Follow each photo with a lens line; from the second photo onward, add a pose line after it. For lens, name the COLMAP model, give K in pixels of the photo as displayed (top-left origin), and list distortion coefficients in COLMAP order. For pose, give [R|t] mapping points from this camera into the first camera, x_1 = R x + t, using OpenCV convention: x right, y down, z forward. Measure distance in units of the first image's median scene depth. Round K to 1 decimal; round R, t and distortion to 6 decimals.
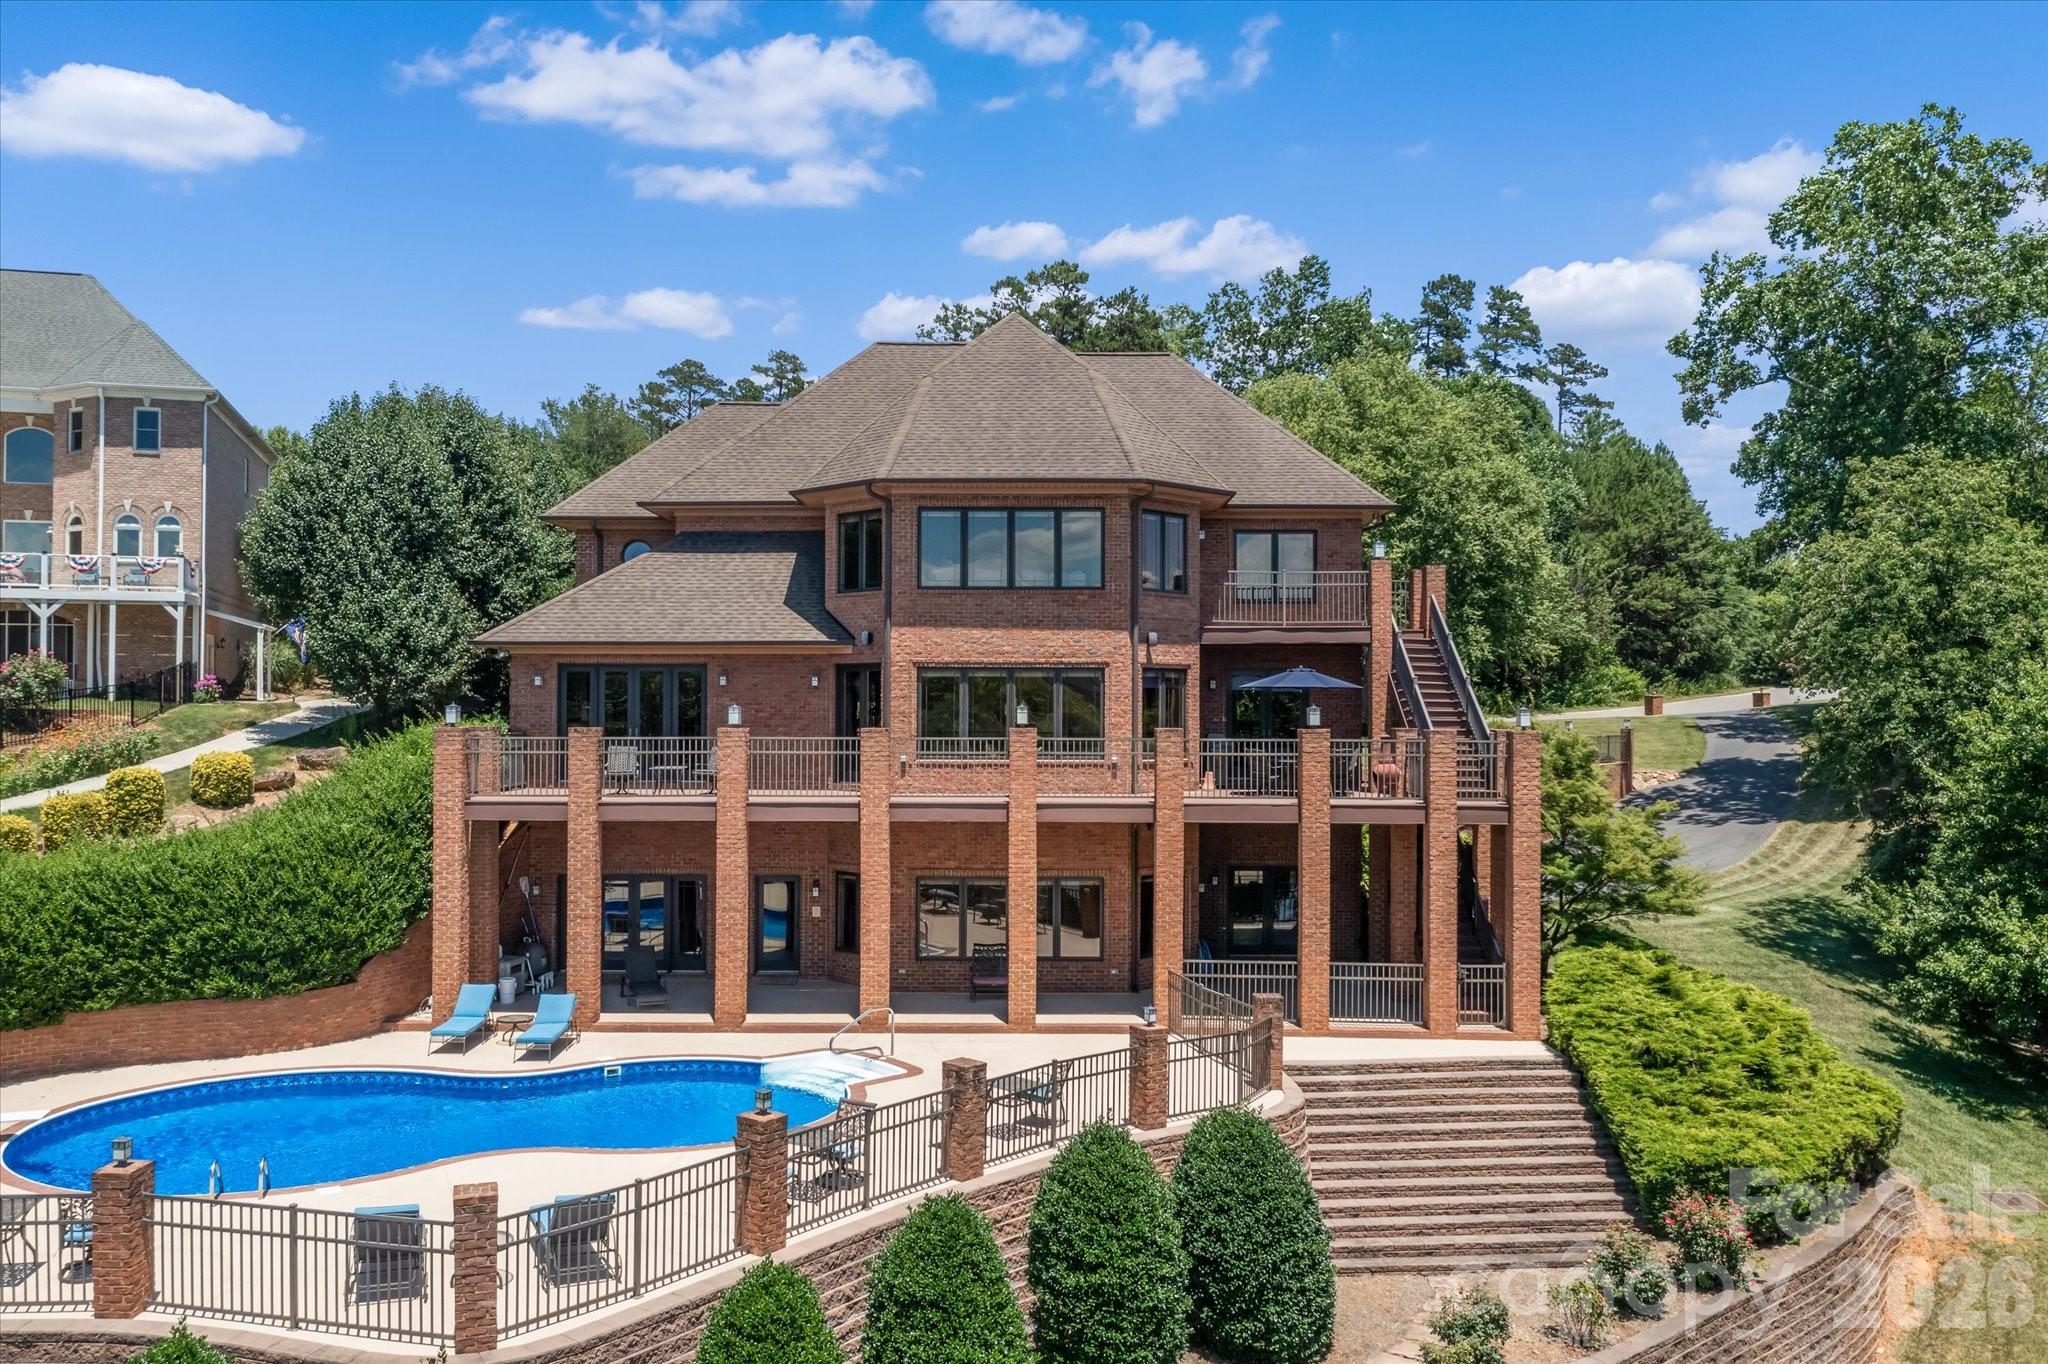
lens RADIAL K [[1610.4, 0, 1028.9], [0, 1610.4, 684.5], [0, 0, 1]] dist [-0.010791, -0.005975]
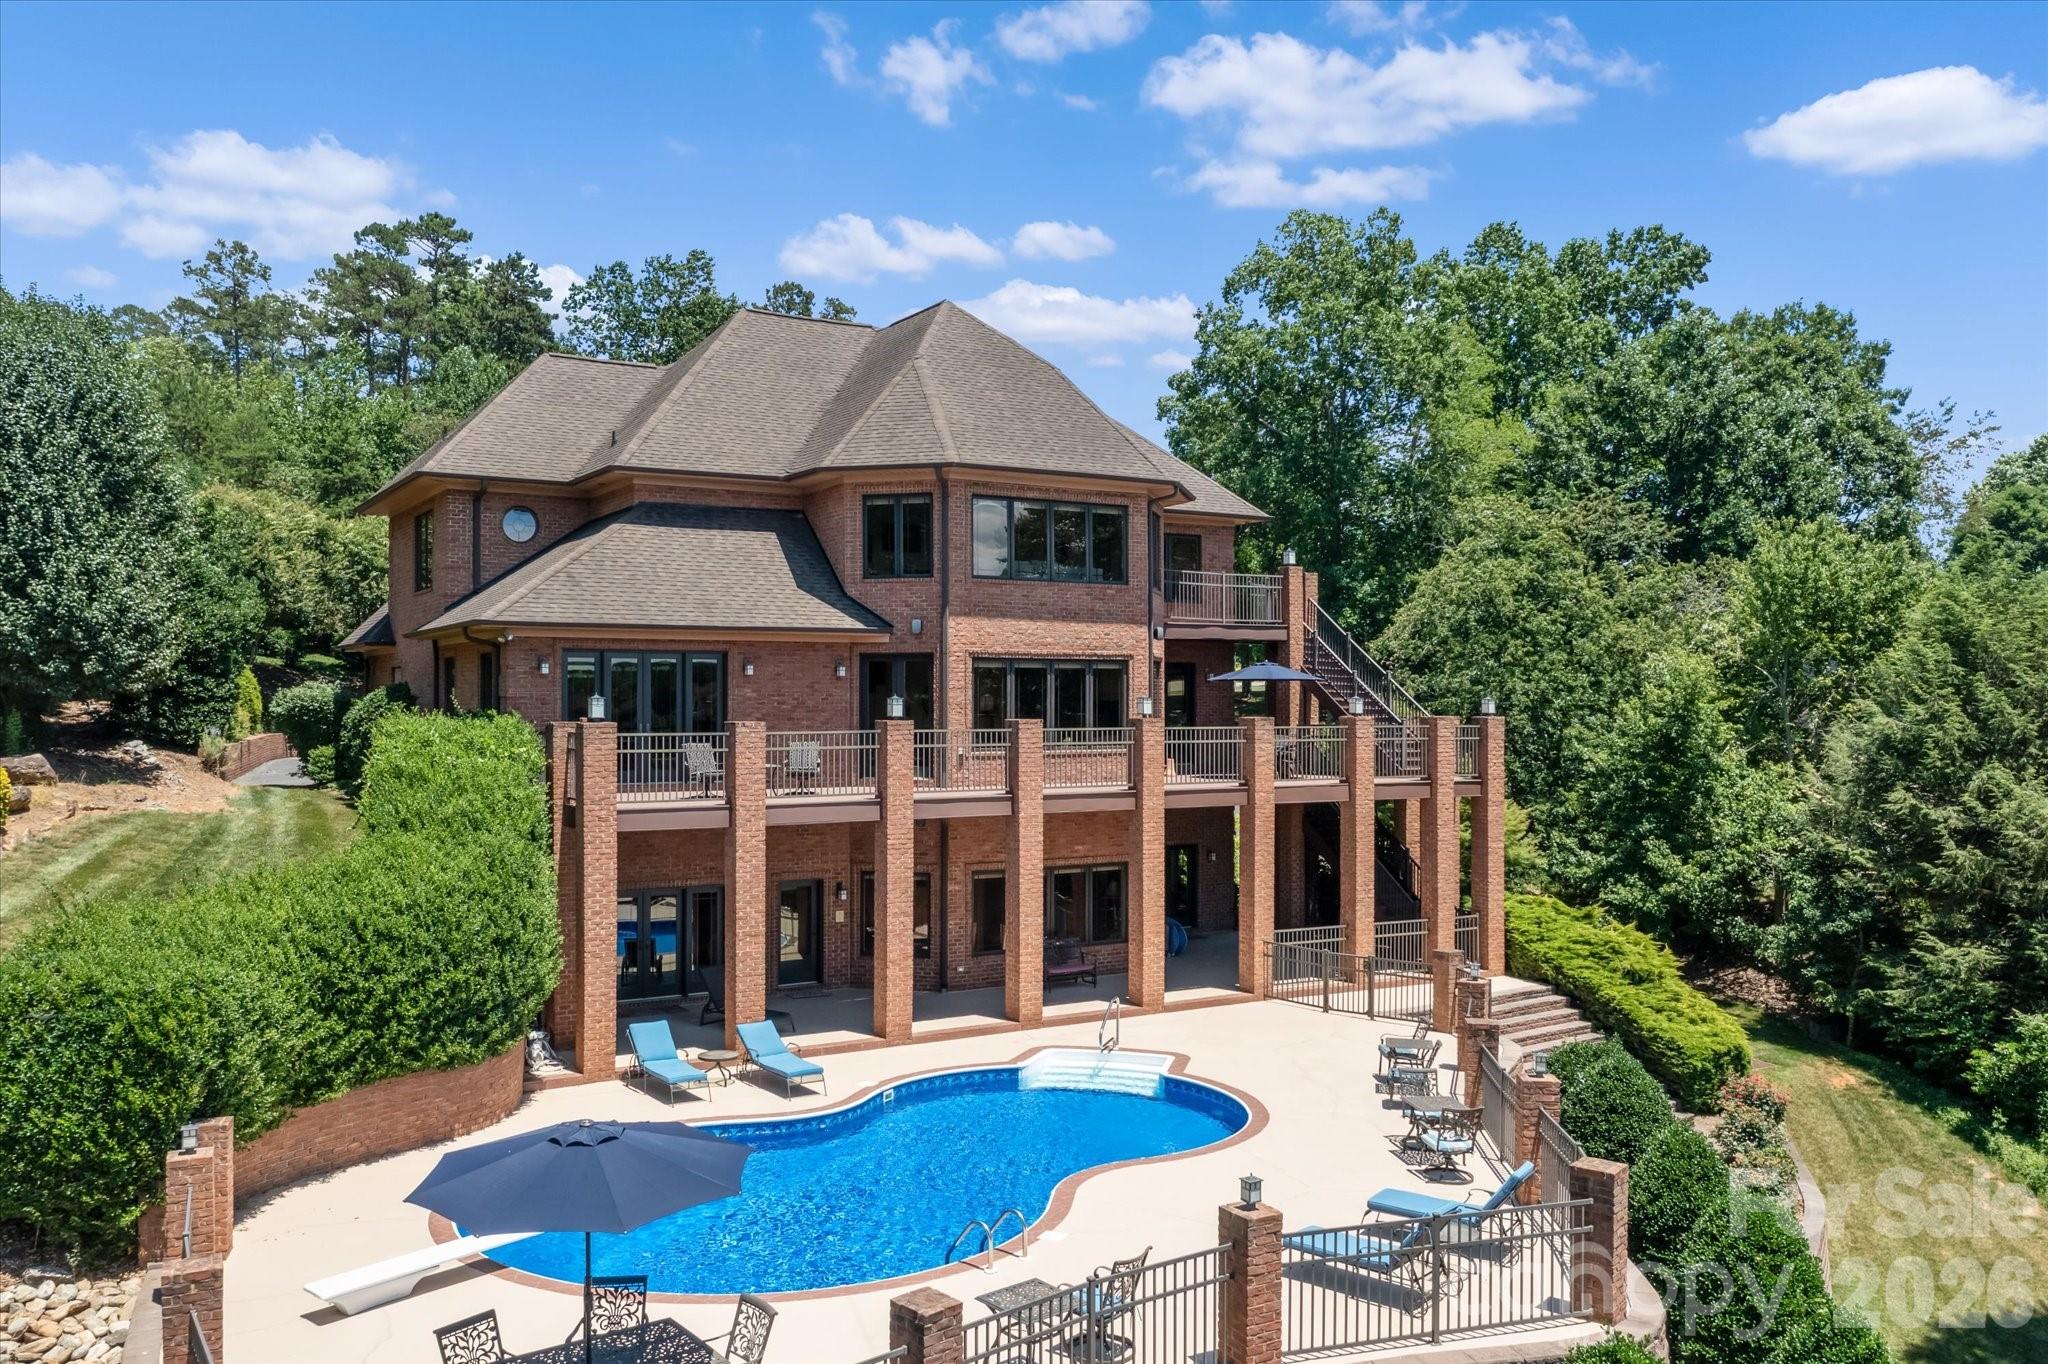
lens RADIAL K [[1610.4, 0, 1028.9], [0, 1610.4, 684.5], [0, 0, 1]] dist [-0.010791, -0.005975]
pose [[0.854057, 0.003074, 0.520170, -0.532030], [-0.004145, 0.999991, 0.000896, 0.004363], [-0.520163, -0.002921, 0.854062, 0.141524]]
